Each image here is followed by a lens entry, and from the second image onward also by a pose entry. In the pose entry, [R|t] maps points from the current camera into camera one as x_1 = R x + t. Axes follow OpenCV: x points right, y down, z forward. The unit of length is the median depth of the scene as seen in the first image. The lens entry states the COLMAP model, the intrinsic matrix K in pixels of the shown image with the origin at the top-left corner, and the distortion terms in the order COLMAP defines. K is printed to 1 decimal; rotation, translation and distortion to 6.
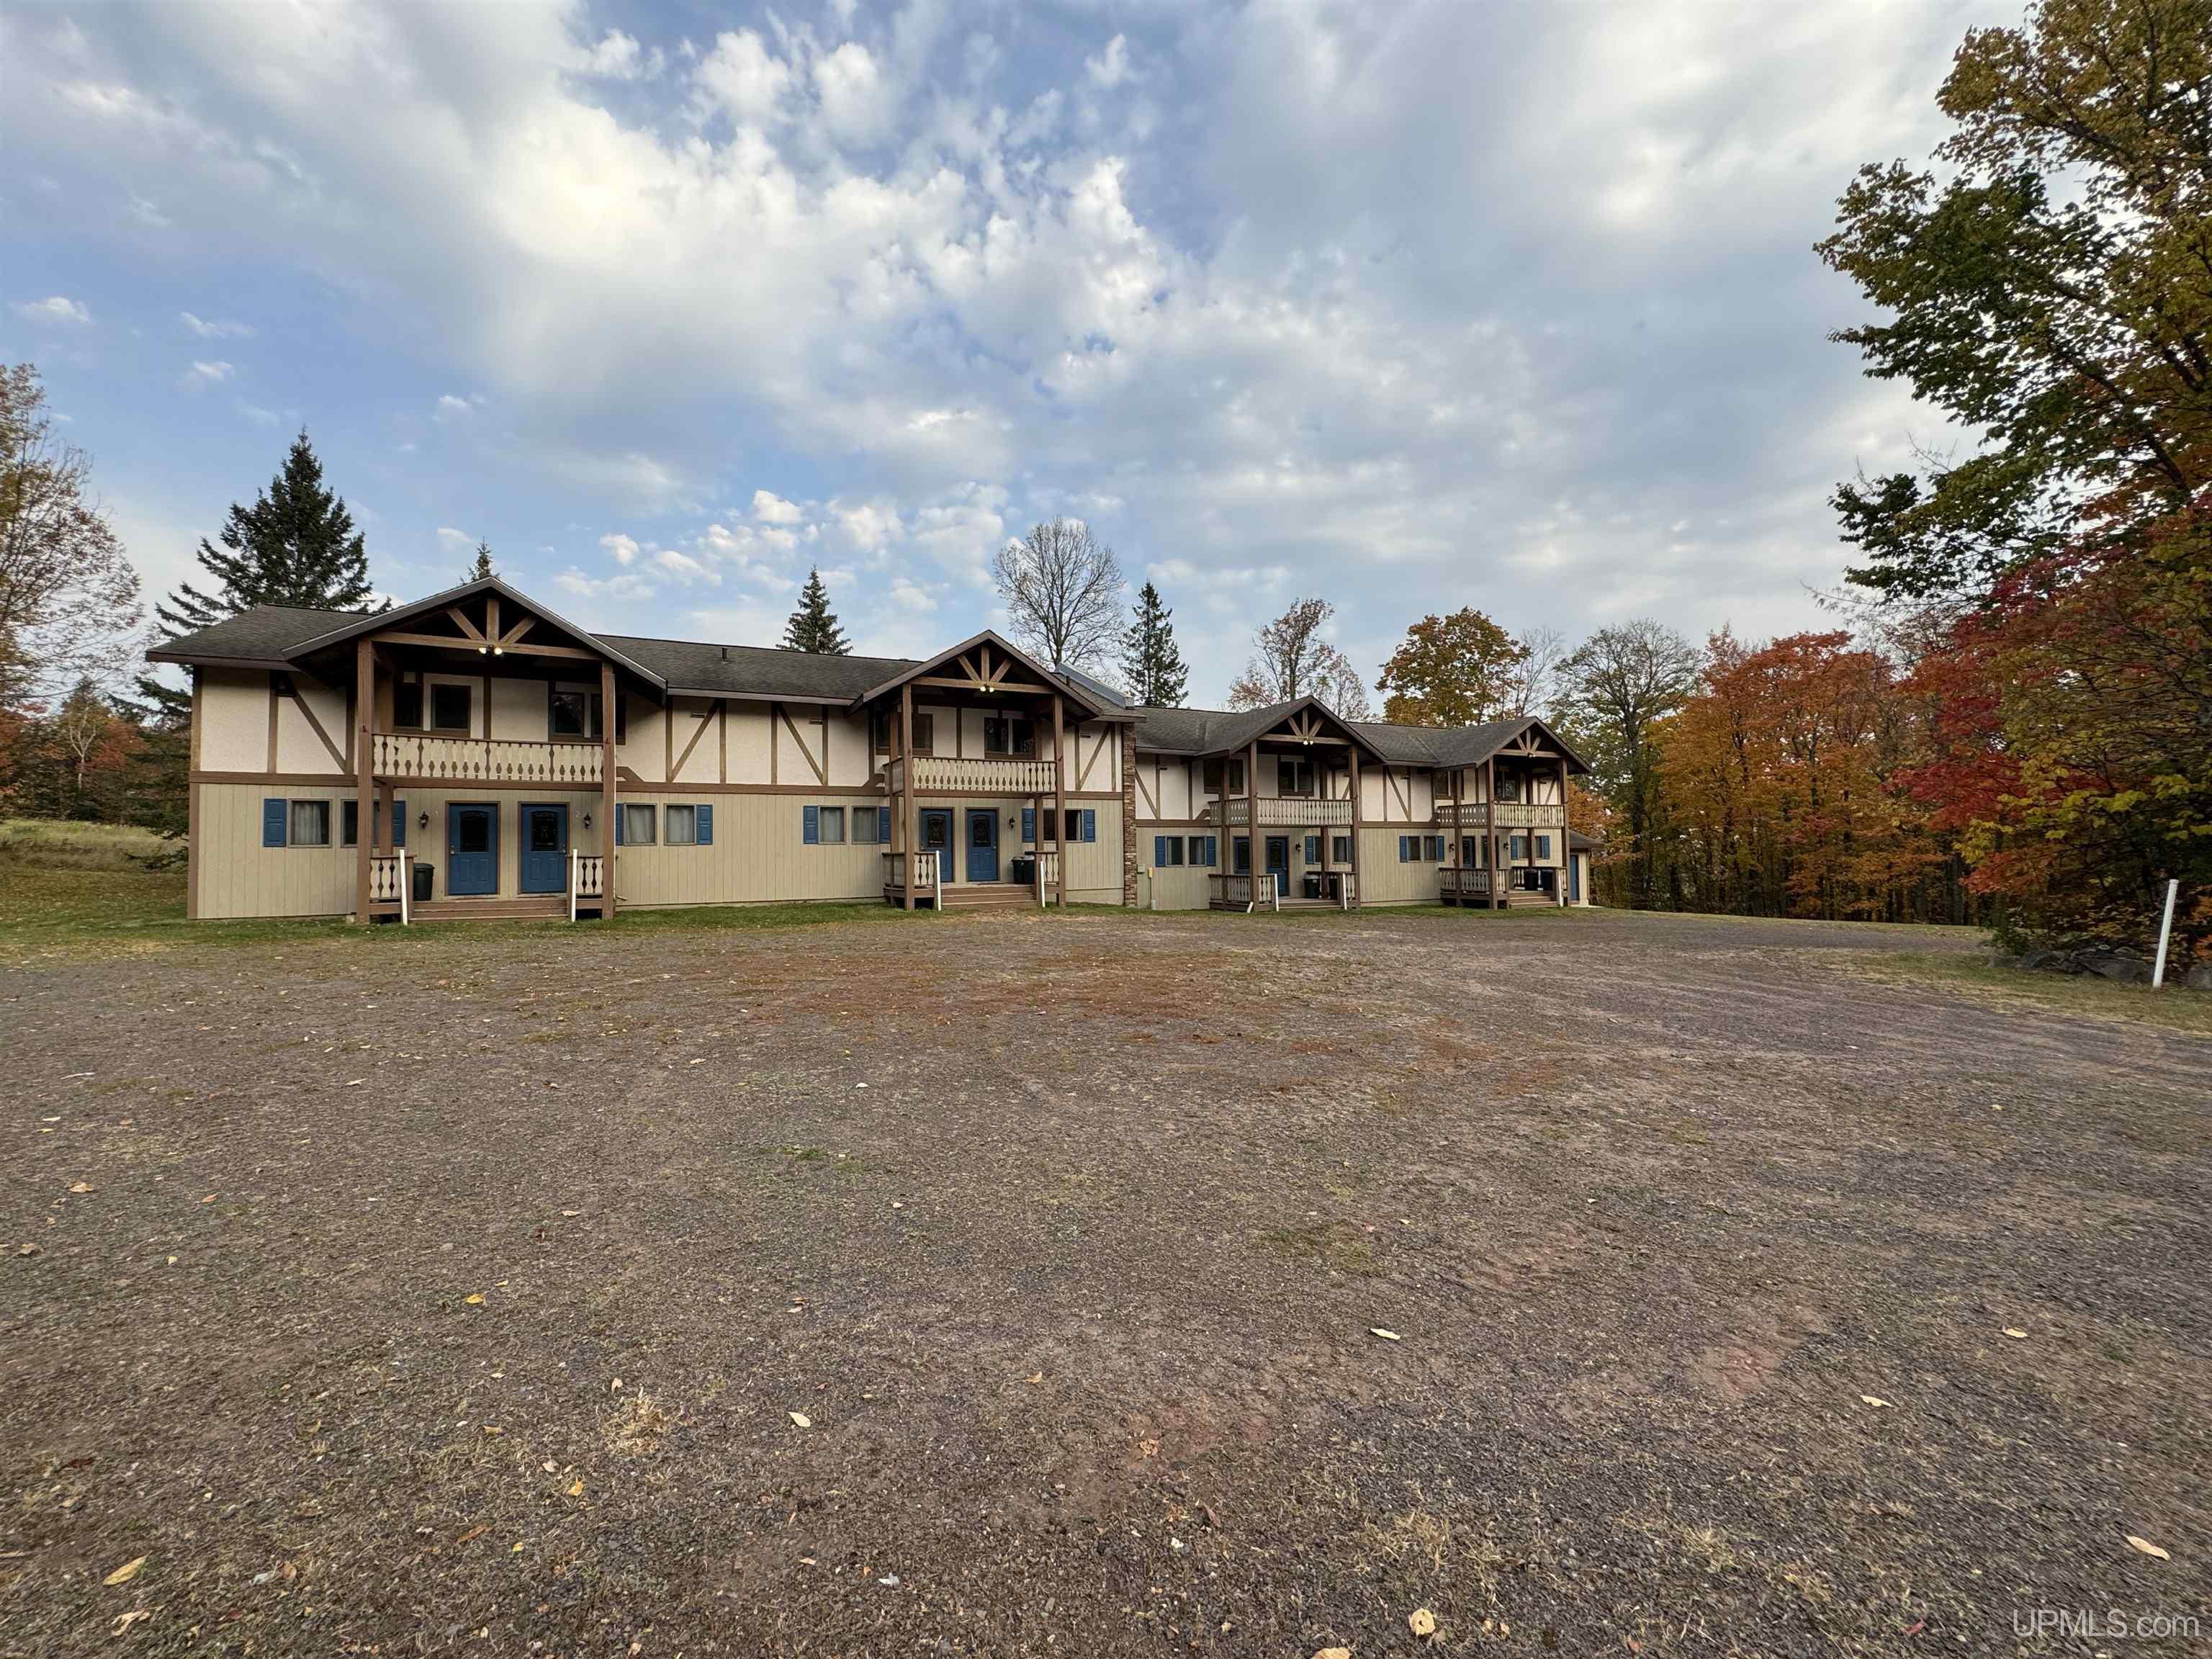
lens RADIAL K [[891.7, 0, 1111.1], [0, 891.7, 827.9], [0, 0, 1]] dist [0.001621, -0.000067]
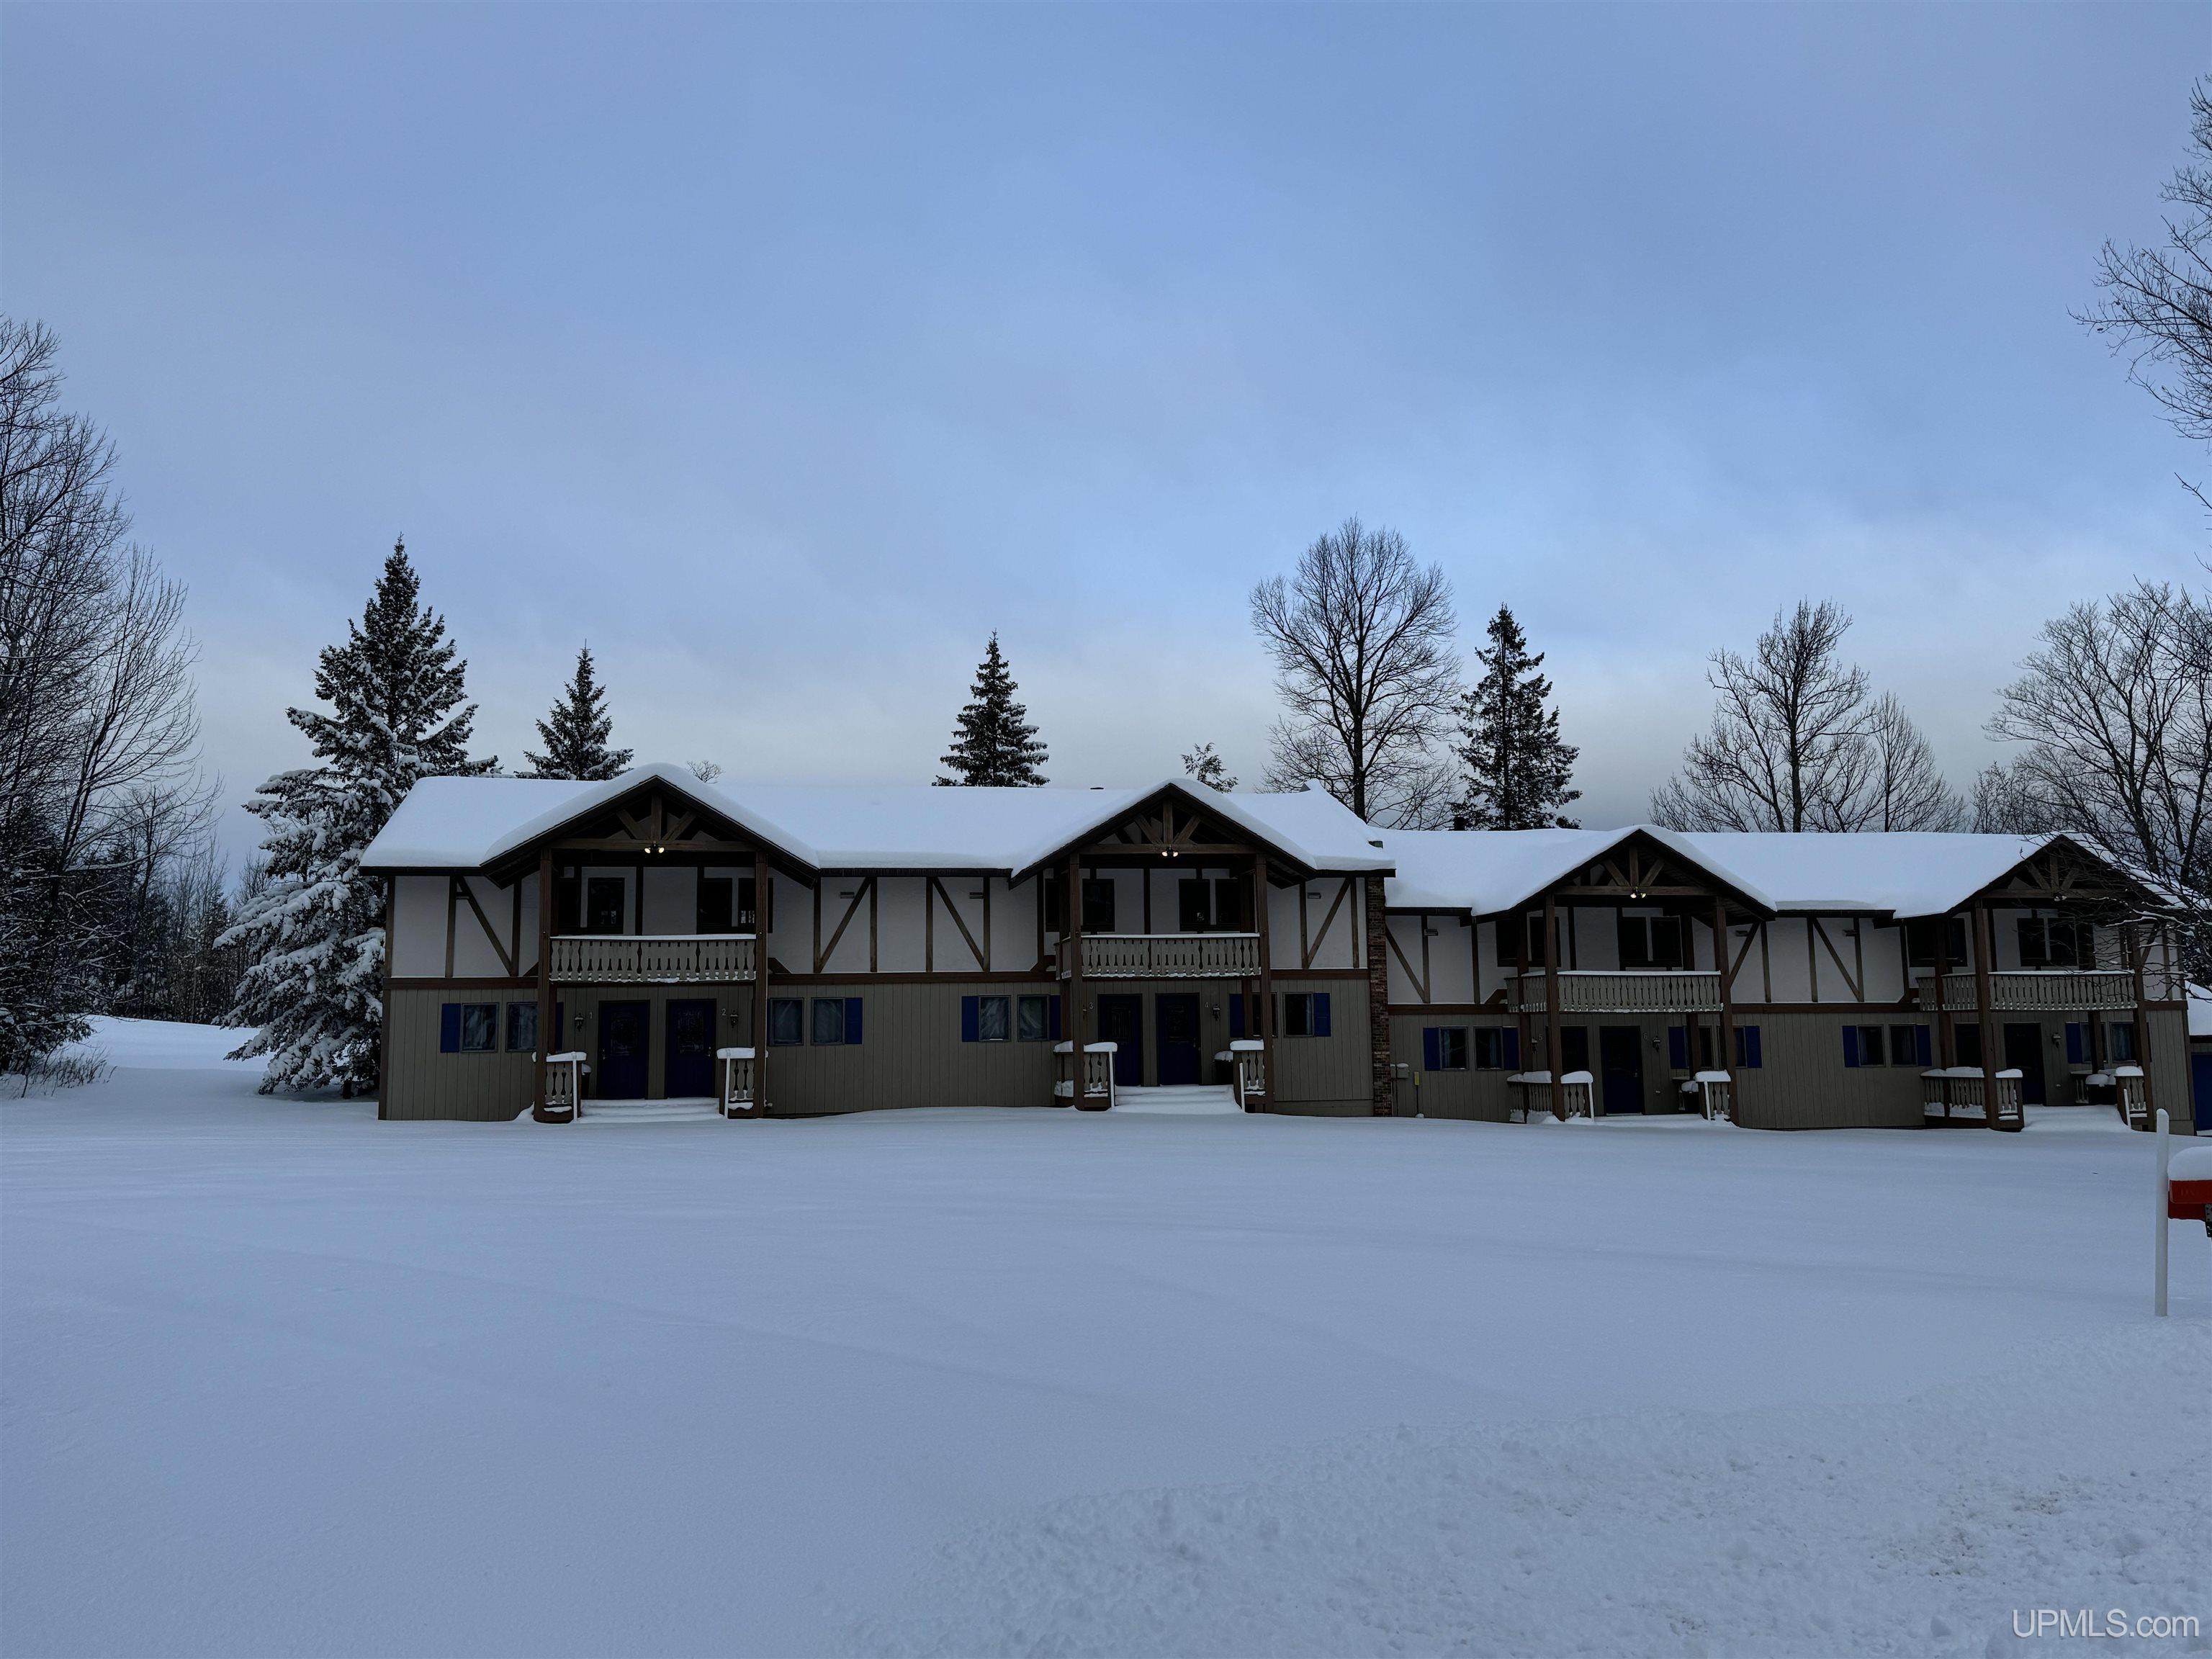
lens RADIAL K [[1828.6, 0, 1089.8], [0, 1828.6, 828.0], [0, 0, 1]] dist [0.124810, -0.000421]
pose [[0.957385, -0.037523, -0.286368, 0.236708], [0.012620, 0.996012, -0.088318, -0.025284], [0.288540, 0.080940, 0.954041, -0.546586]]
